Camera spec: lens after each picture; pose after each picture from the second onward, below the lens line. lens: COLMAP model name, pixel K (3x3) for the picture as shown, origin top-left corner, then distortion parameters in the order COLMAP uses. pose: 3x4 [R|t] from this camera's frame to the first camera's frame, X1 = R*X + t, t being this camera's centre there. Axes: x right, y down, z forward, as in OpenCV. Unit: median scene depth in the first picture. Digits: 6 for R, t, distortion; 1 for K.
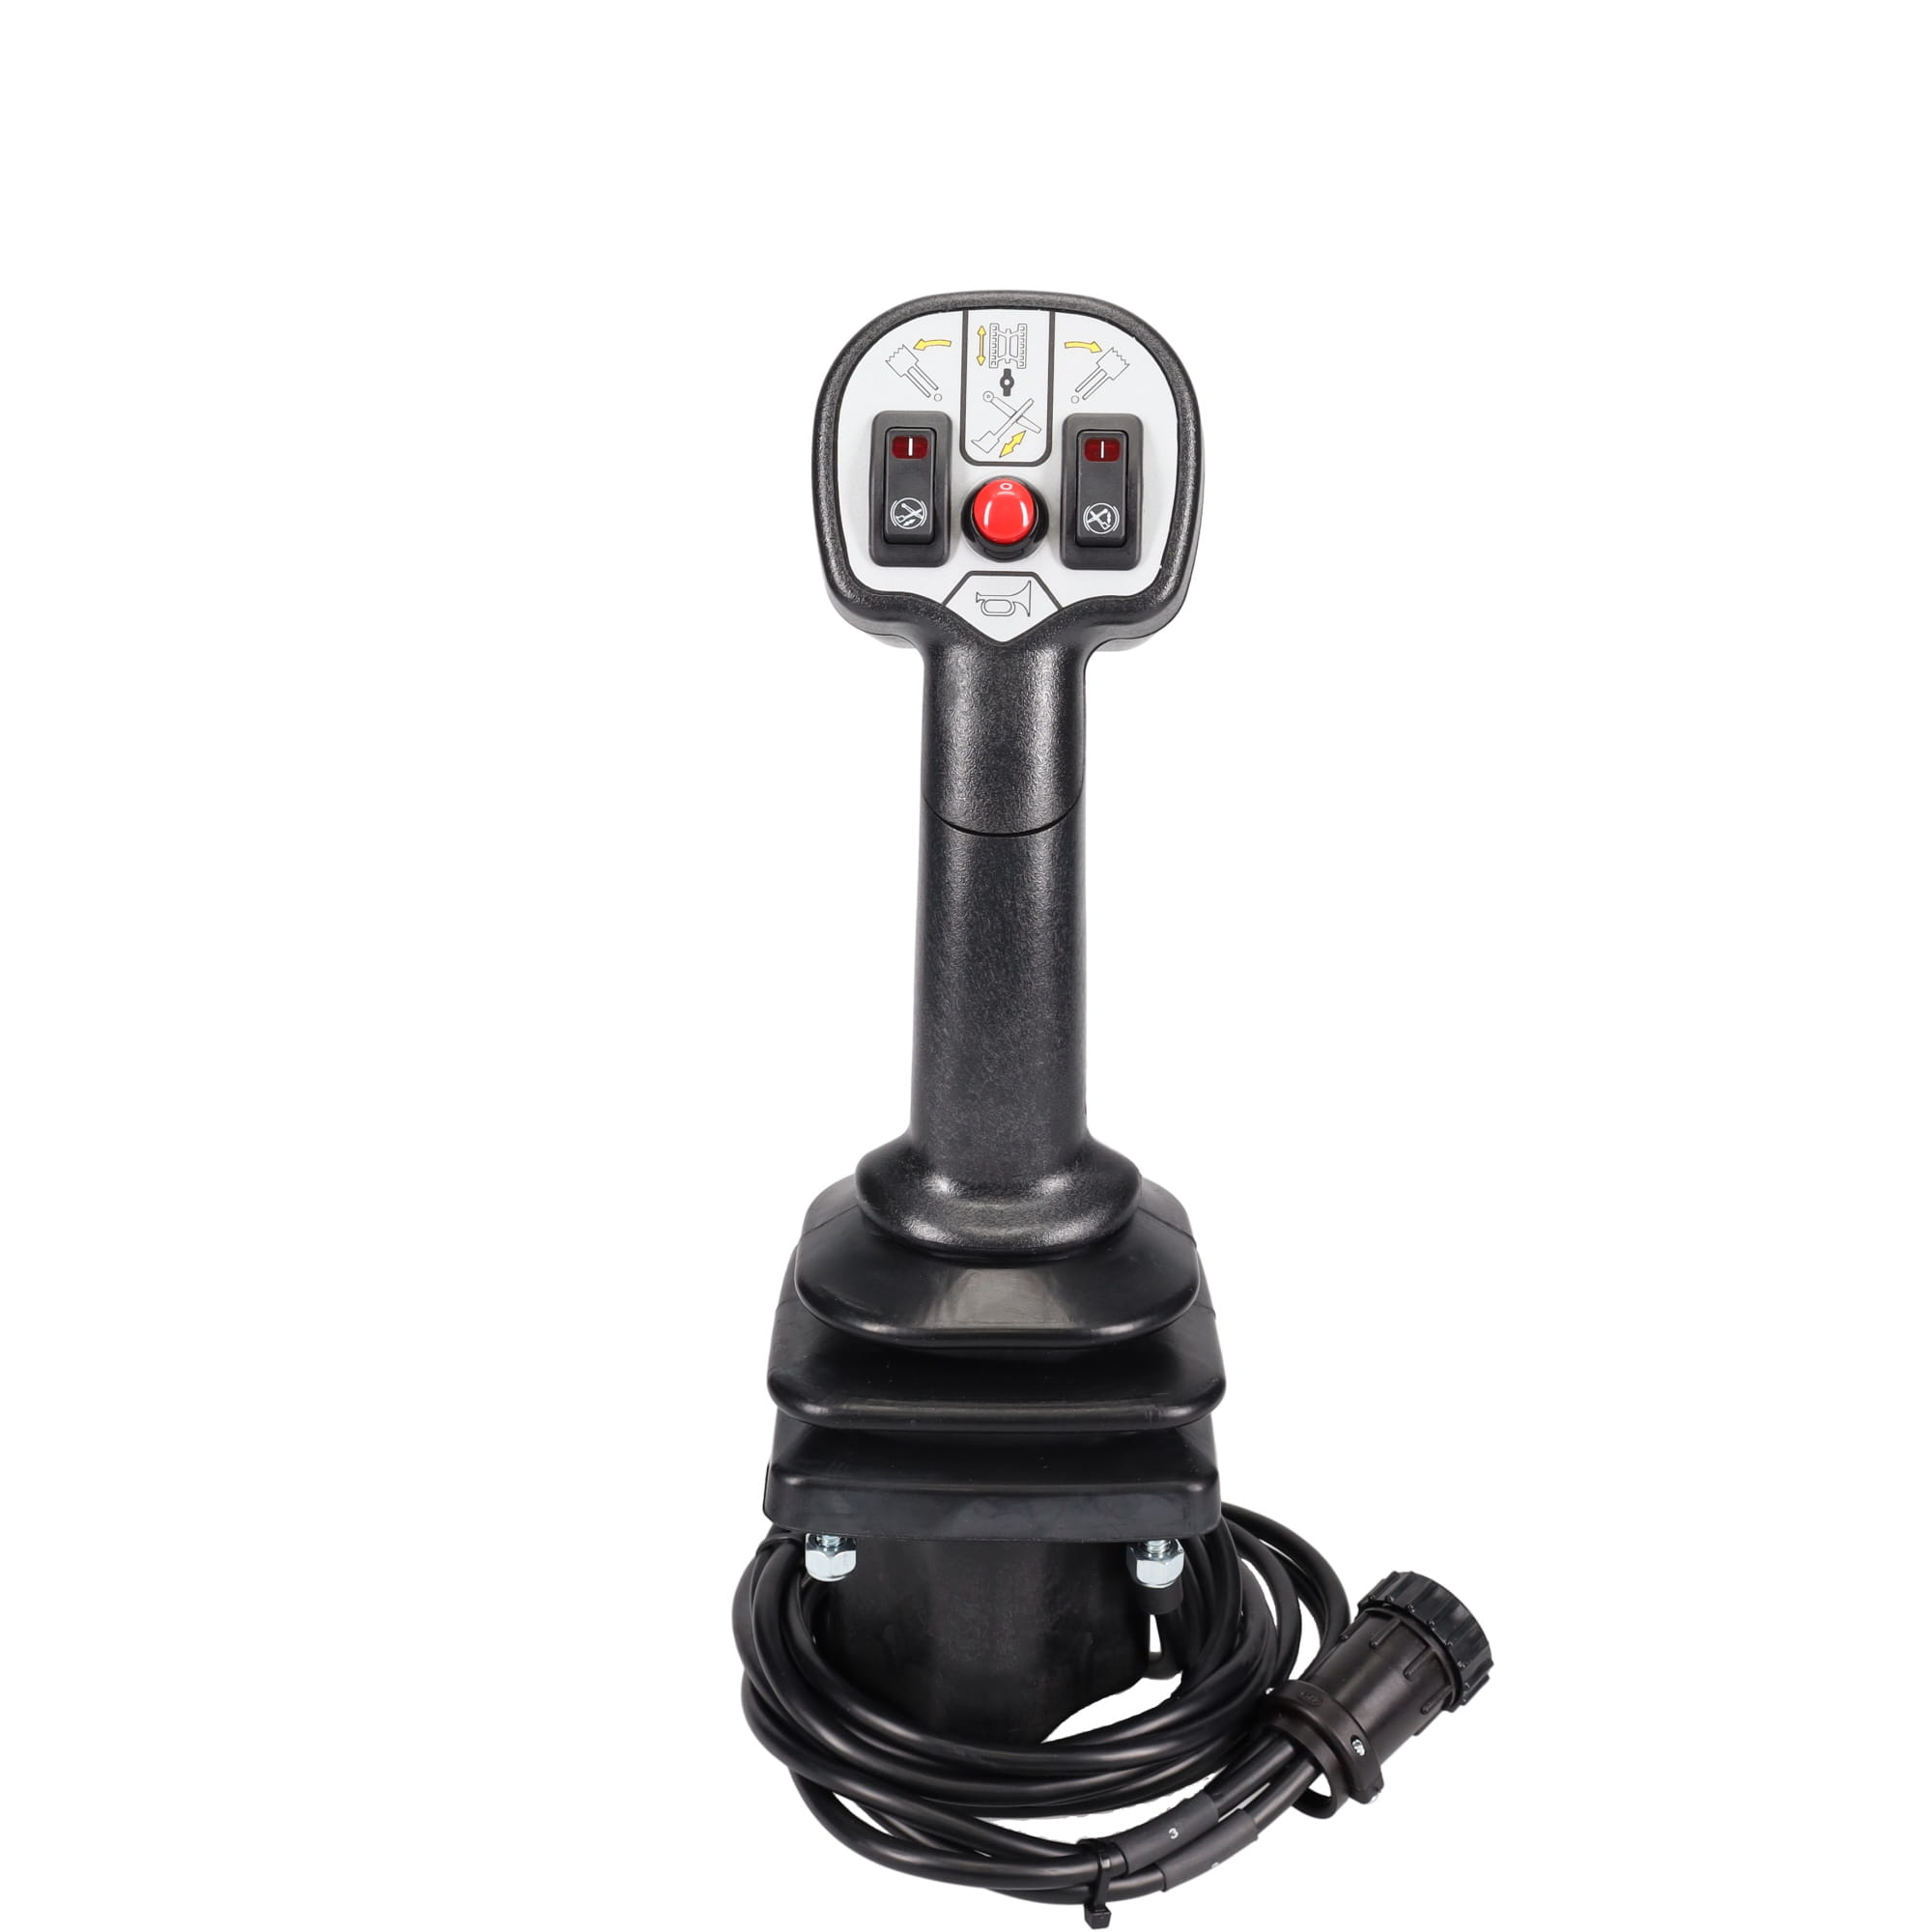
lens RADIAL K [[2368.1, 0, 963.2], [0, 2368.1, 962.7], [0, 0, 1]] dist [0.043958, 0.000000]
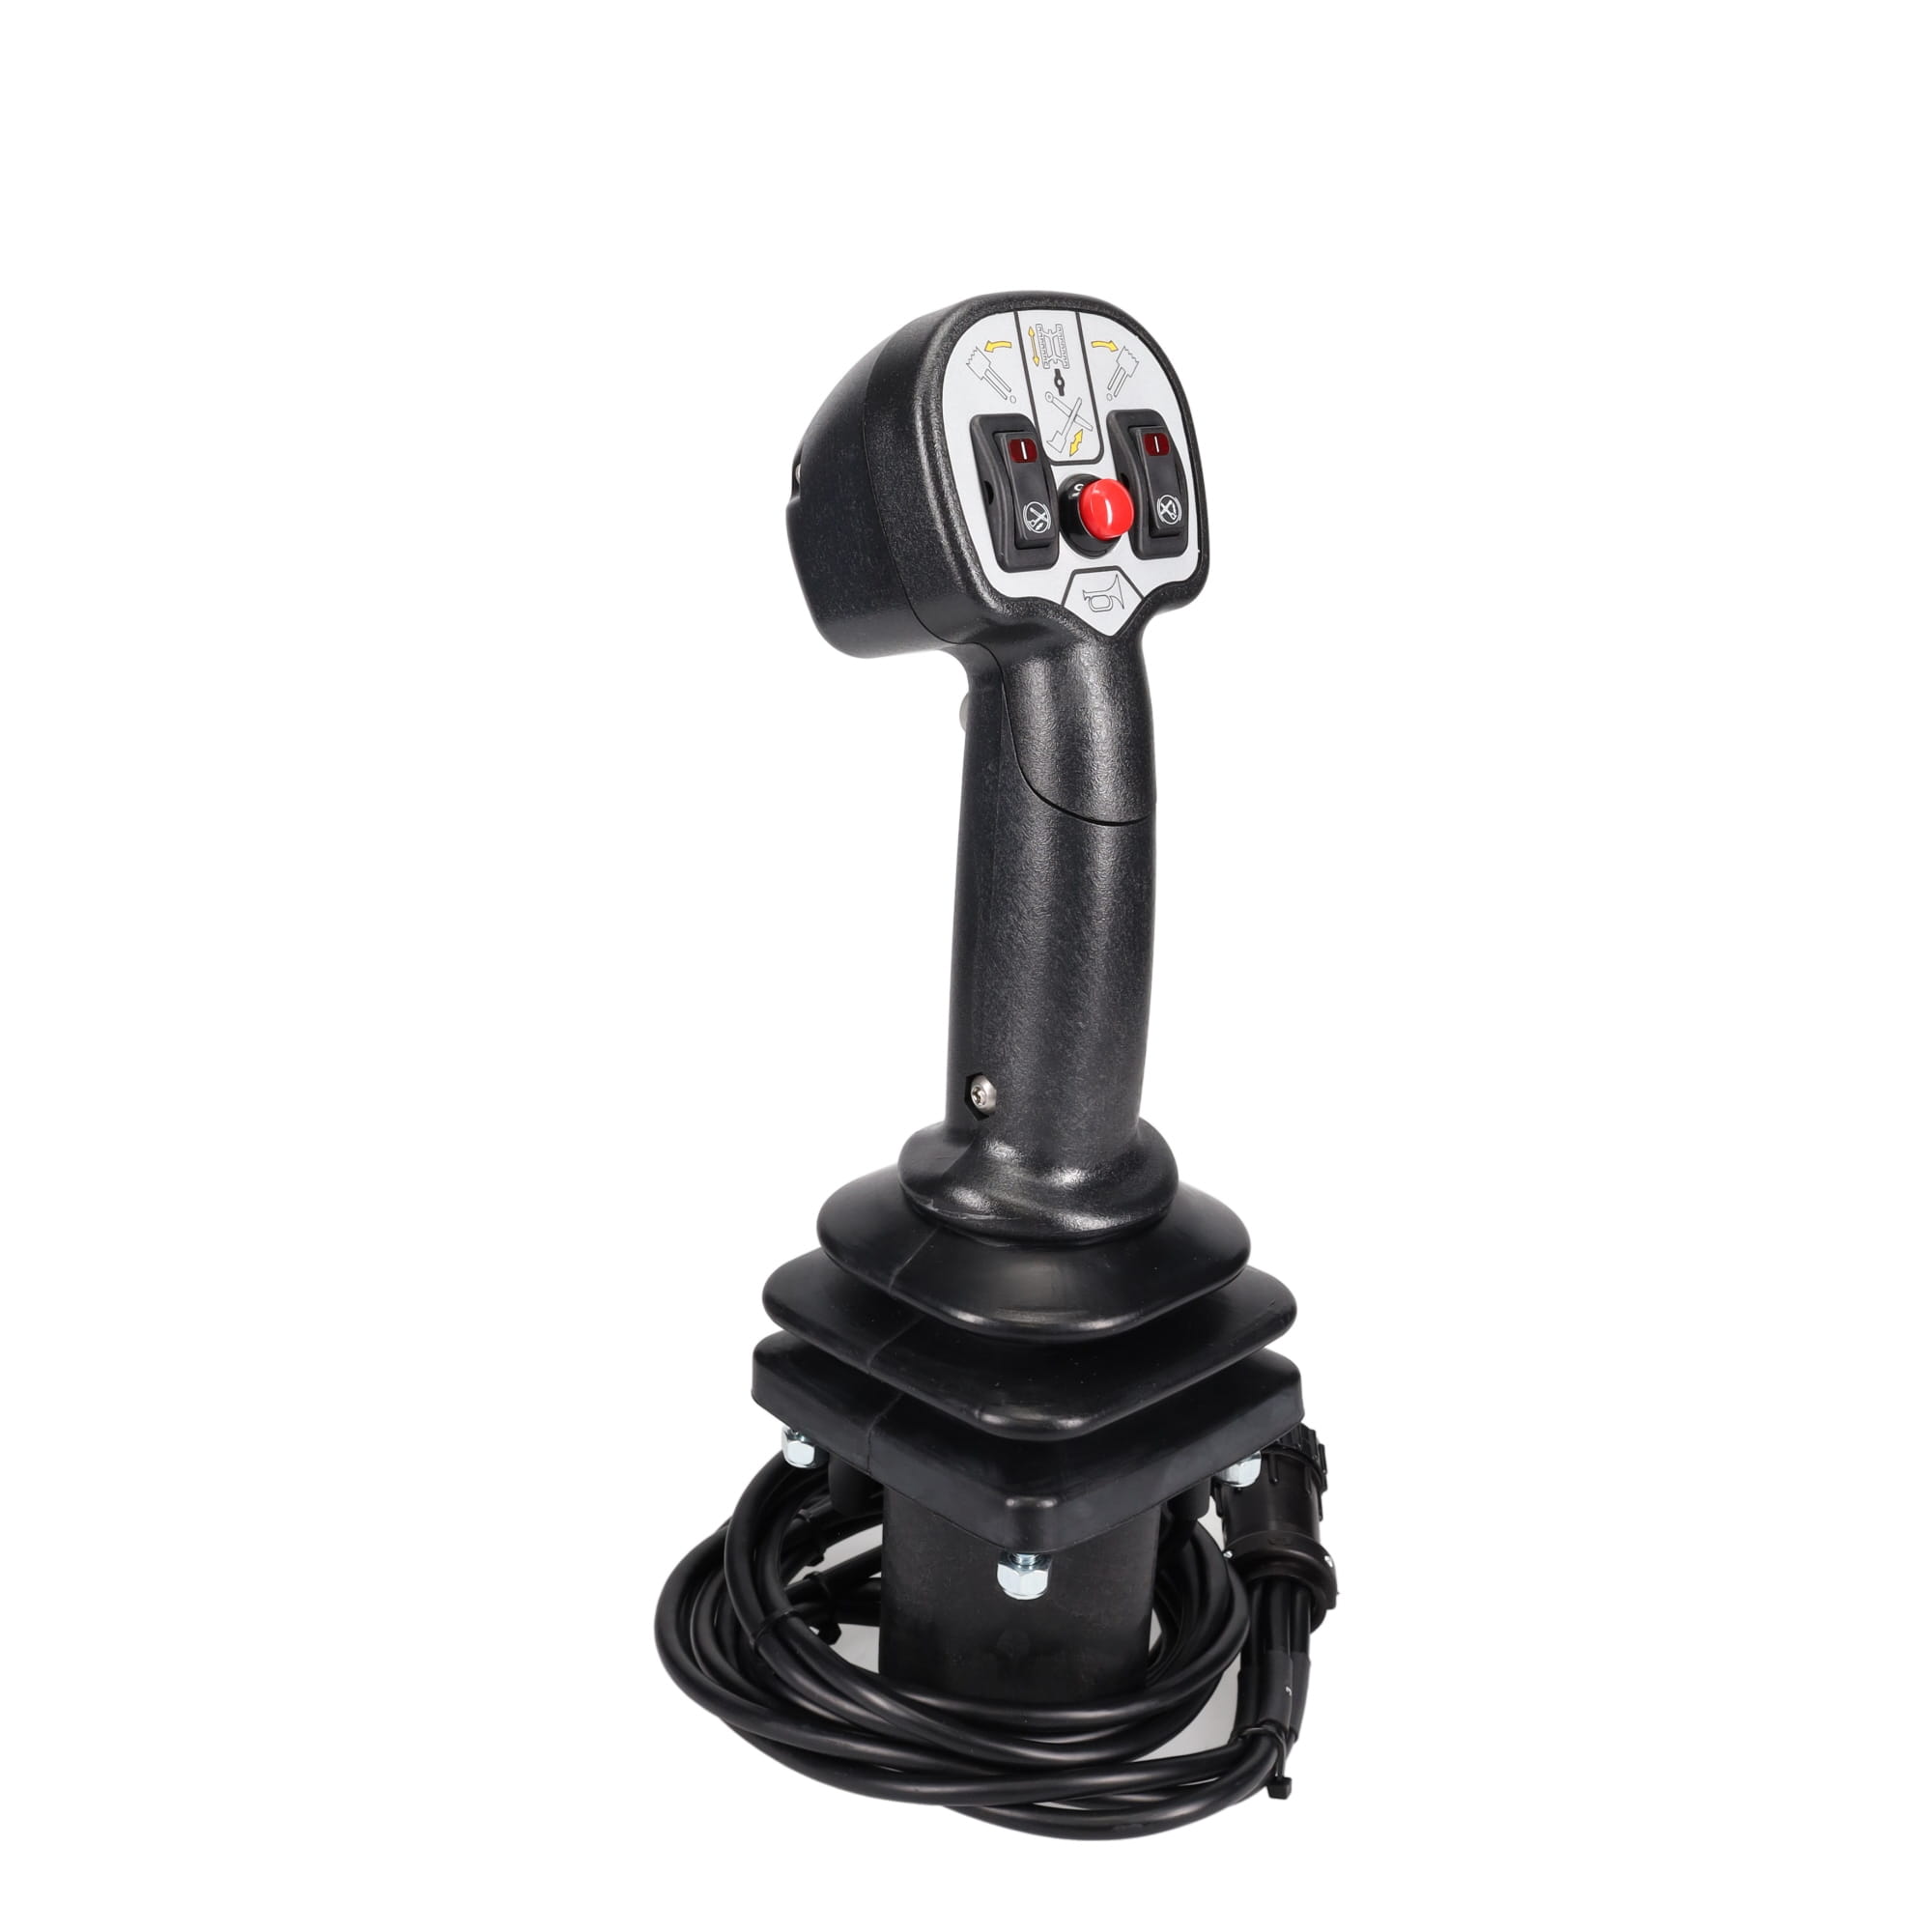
lens RADIAL K [[2368.1, 0, 969.9], [0, 2368.1, 963.2], [0, 0, 1]] dist [0.043958, 0.000000]
pose [[0.708595, -0.195130, 0.678098, -0.745669], [0.180121, 0.979186, 0.093550, -0.103081], [-0.682239, 0.055851, 0.728993, 0.299903]]
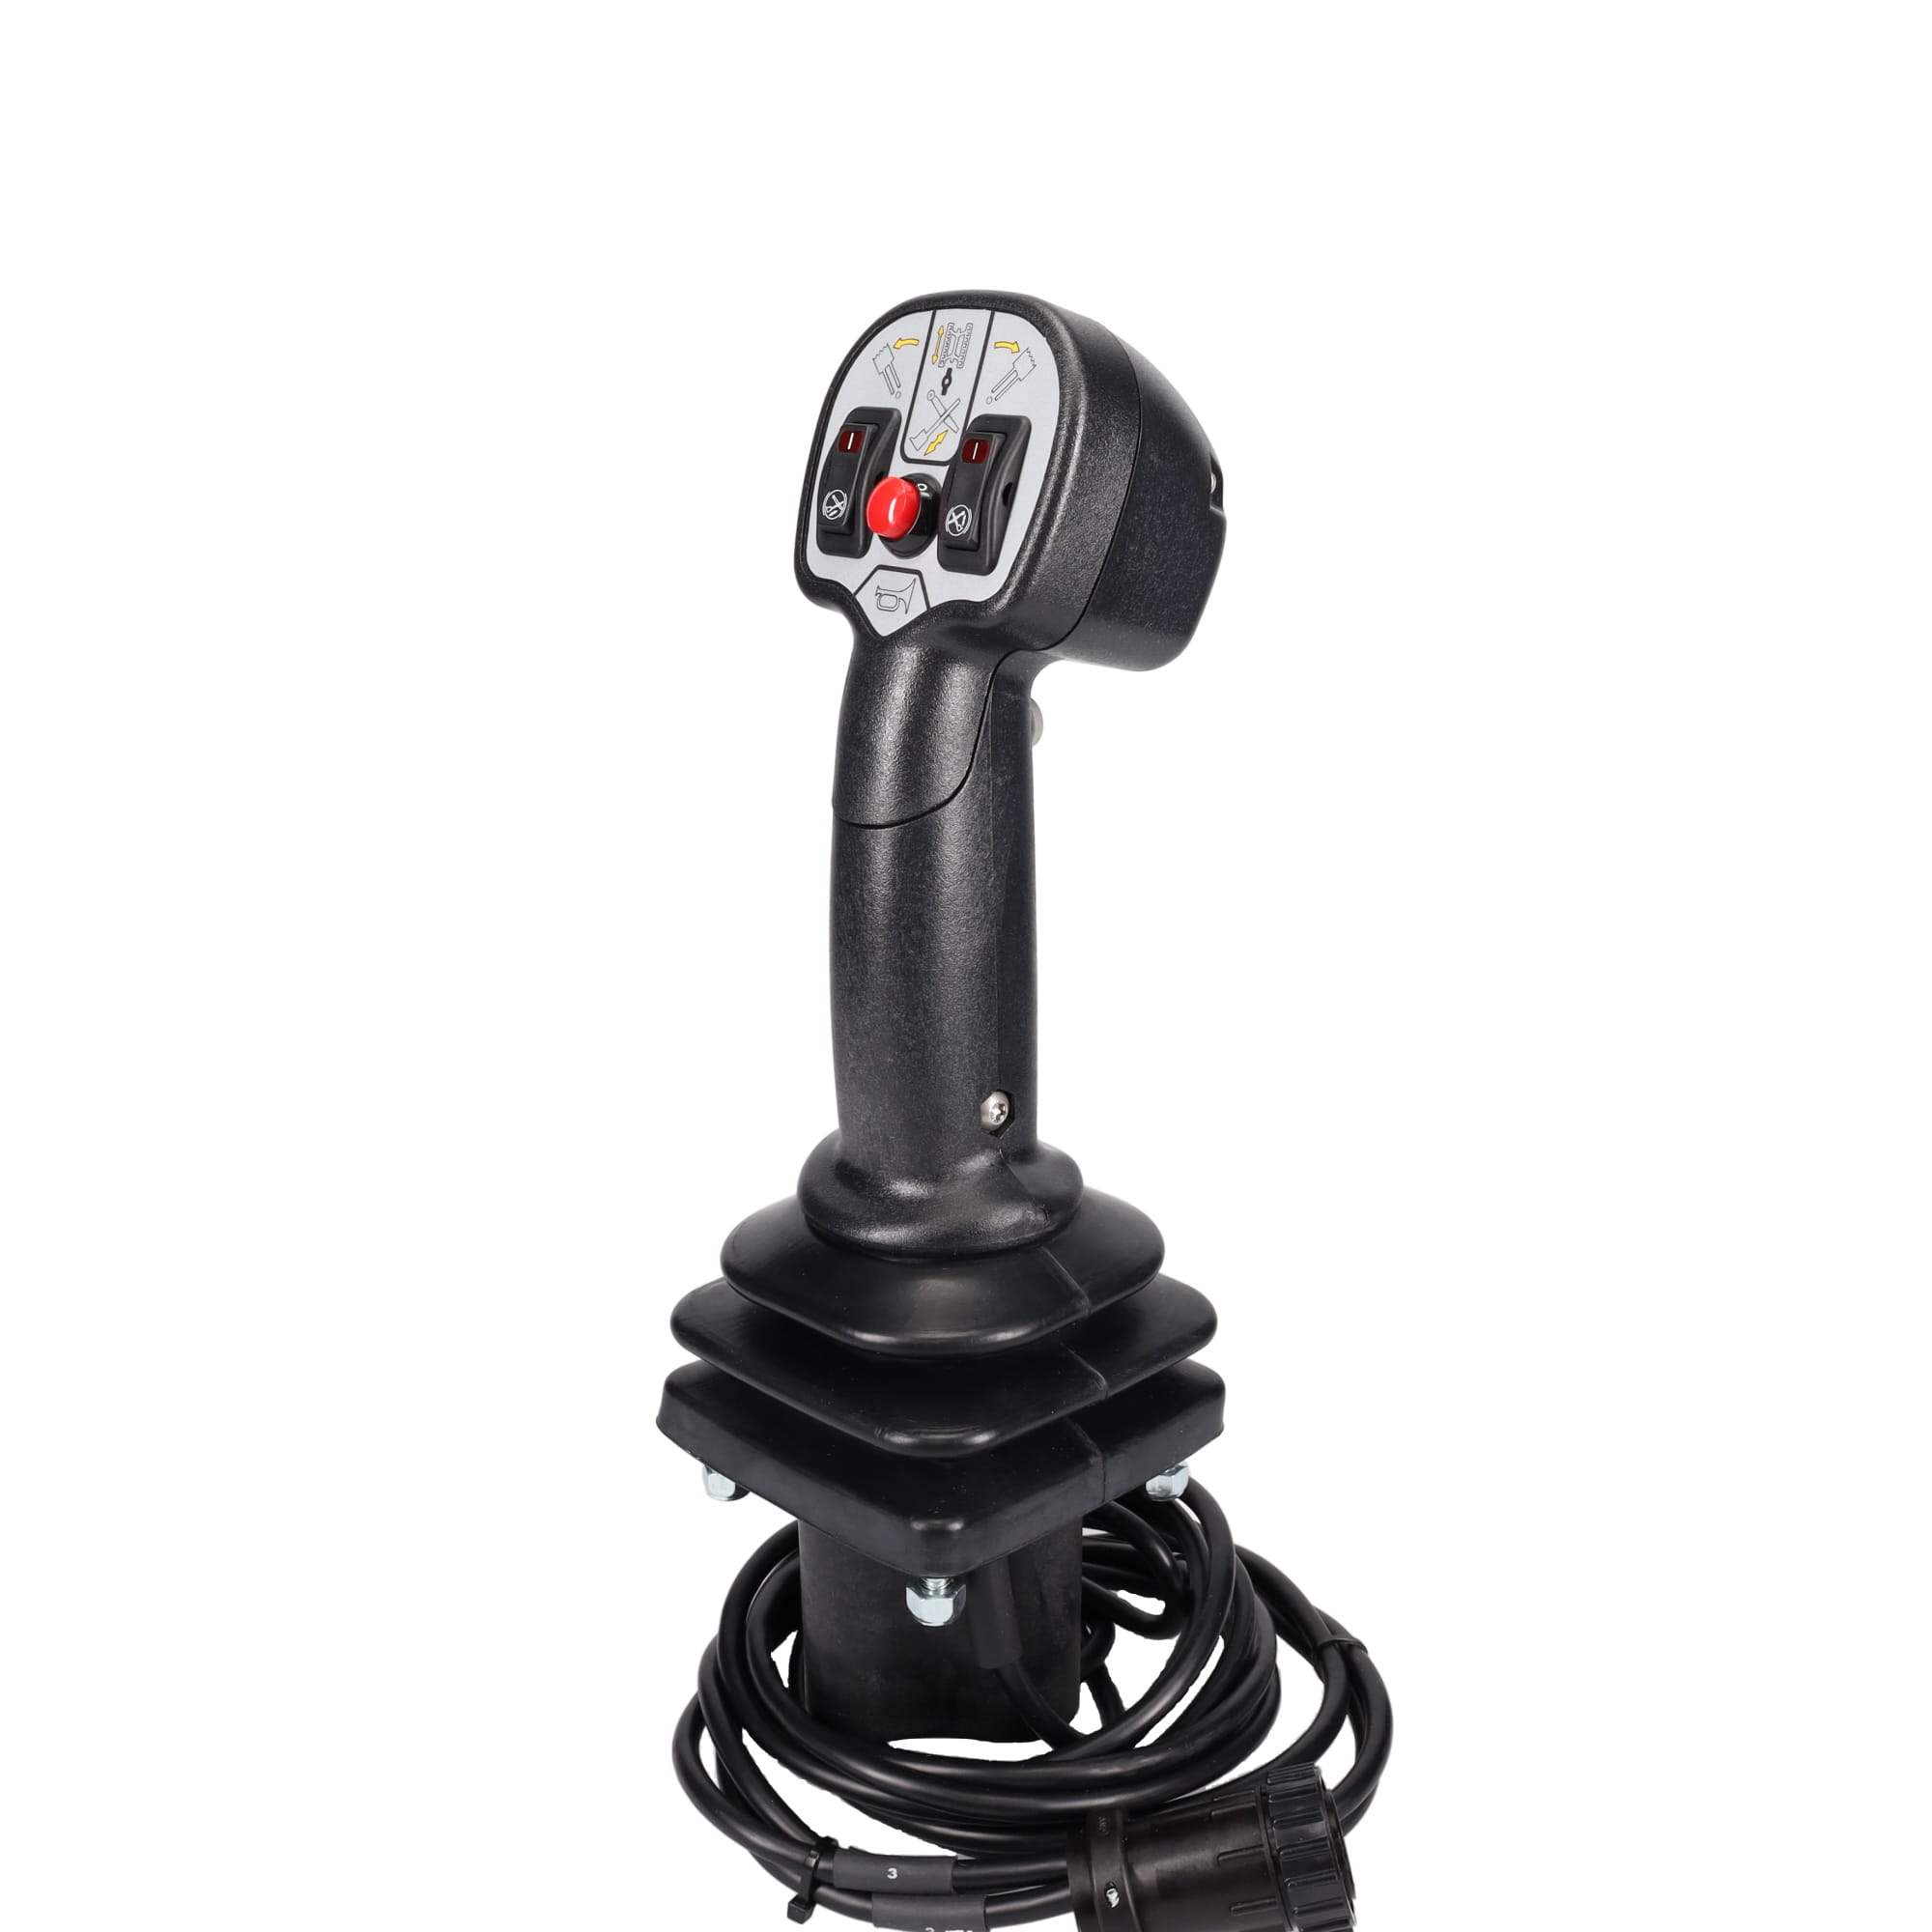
lens RADIAL K [[2368.1, 0, 971.4], [0, 2368.1, 958.1], [0, 0, 1]] dist [0.043958, 0.000000]
pose [[0.703569, 0.185340, -0.686032, 0.757158], [-0.195517, 0.978618, 0.063871, -0.072626], [0.683201, 0.089193, 0.724762, 0.303803]]
